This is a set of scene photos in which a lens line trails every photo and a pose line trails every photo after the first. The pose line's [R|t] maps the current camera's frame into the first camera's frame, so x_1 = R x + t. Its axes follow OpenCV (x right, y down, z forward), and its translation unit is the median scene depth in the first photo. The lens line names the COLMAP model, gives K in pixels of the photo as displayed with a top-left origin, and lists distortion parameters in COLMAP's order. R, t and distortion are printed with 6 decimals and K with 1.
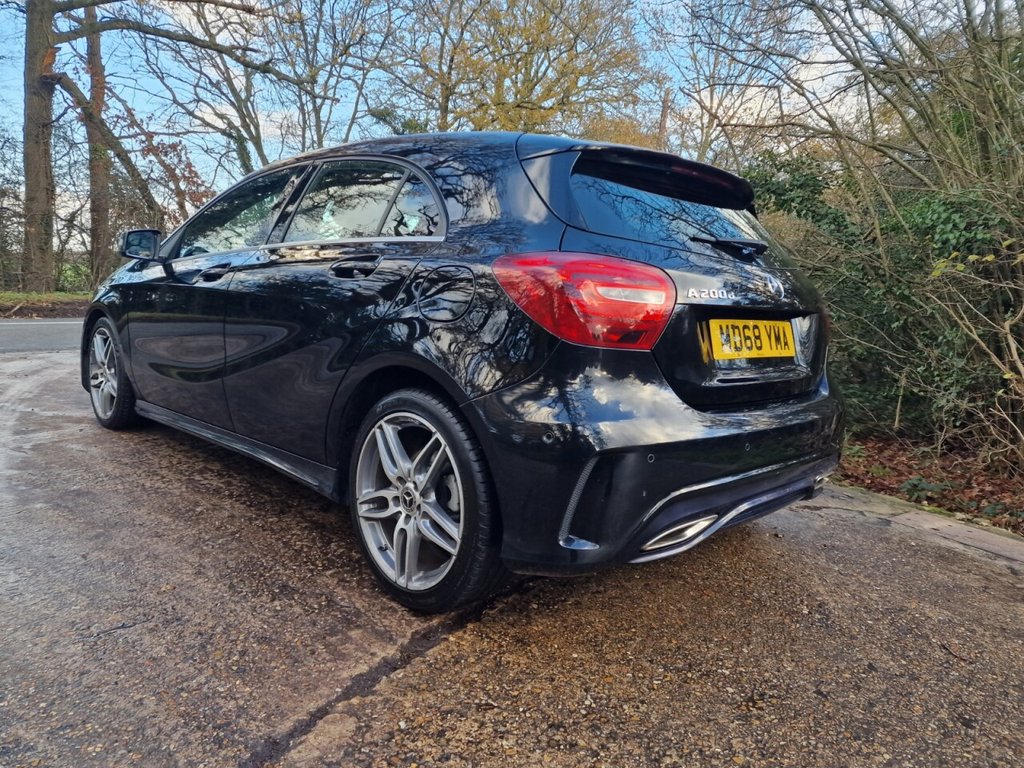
lens RADIAL K [[715.7, 0, 533.0], [0, 715.7, 391.4], [0, 0, 1]] dist [0.086678, -0.079846]
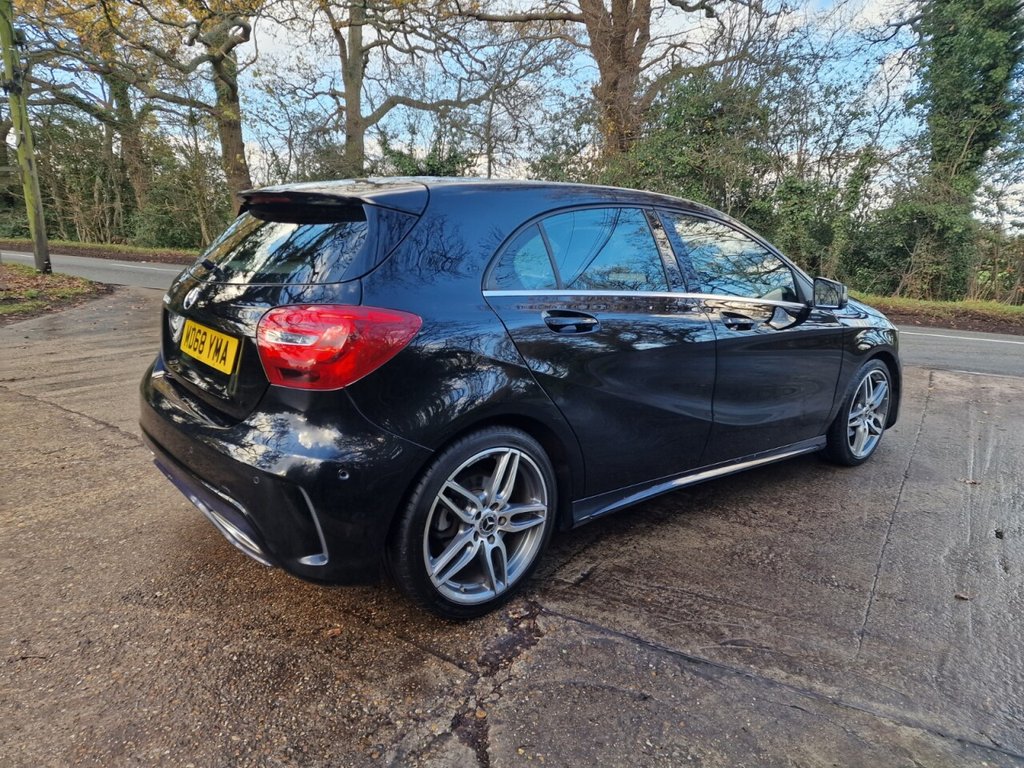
lens RADIAL K [[717.4, 0, 509.4], [0, 717.4, 368.4], [0, 0, 1]] dist [0.091159, -0.083740]
pose [[-0.132636, 0.119722, -0.983908, 1.371665], [-0.185088, 0.972225, 0.143251, -0.287437], [0.973730, 0.201110, -0.106793, 1.593909]]
